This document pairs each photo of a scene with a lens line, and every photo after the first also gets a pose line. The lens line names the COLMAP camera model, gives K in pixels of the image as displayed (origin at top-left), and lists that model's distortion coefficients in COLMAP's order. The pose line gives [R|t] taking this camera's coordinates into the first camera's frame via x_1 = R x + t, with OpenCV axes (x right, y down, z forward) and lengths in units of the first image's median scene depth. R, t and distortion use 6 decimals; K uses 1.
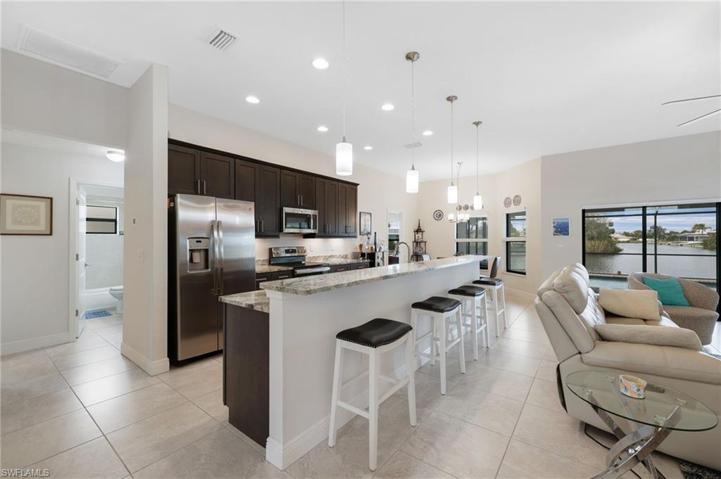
lens RADIAL K [[302.6, 0, 366.5], [0, 302.6, 237.1], [0, 0, 1]] dist [-0.003117, 0.000219]
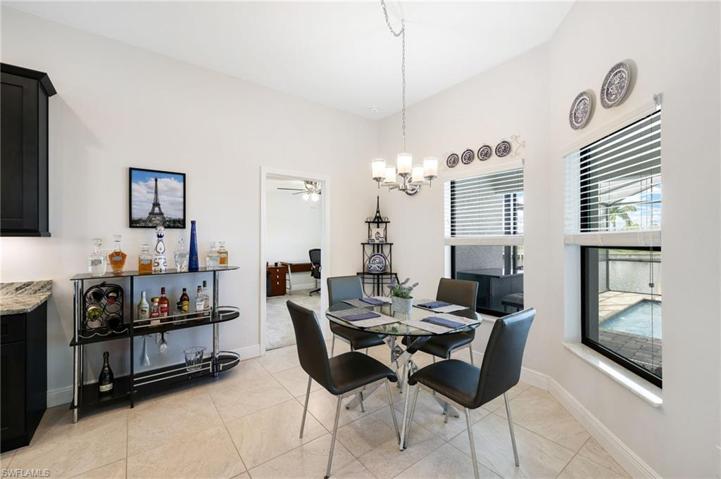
lens RADIAL K [[302.6, 0, 359.9], [0, 302.6, 239.4], [0, 0, 1]] dist [-0.003117, 0.000219]
pose [[0.960899, -0.000948, -0.276896, 0.654515], [0.003294, 0.999963, 0.008007, 0.010176], [0.276878, -0.008606, 0.960866, 1.264391]]
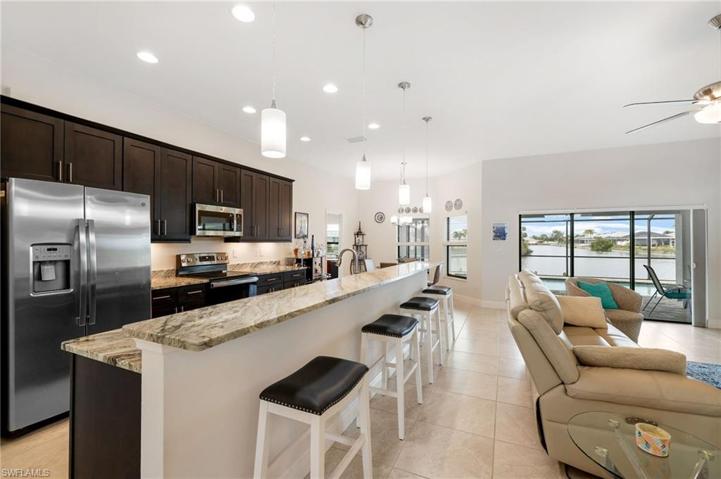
lens RADIAL K [[302.6, 0, 371.3], [0, 302.6, 237.8], [0, 0, 1]] dist [-0.003117, 0.000219]
pose [[0.974410, 0.004990, 0.224721, -0.006260], [-0.004250, 0.999984, -0.003777, -0.011599], [-0.224736, 0.002726, 0.974416, 0.170399]]
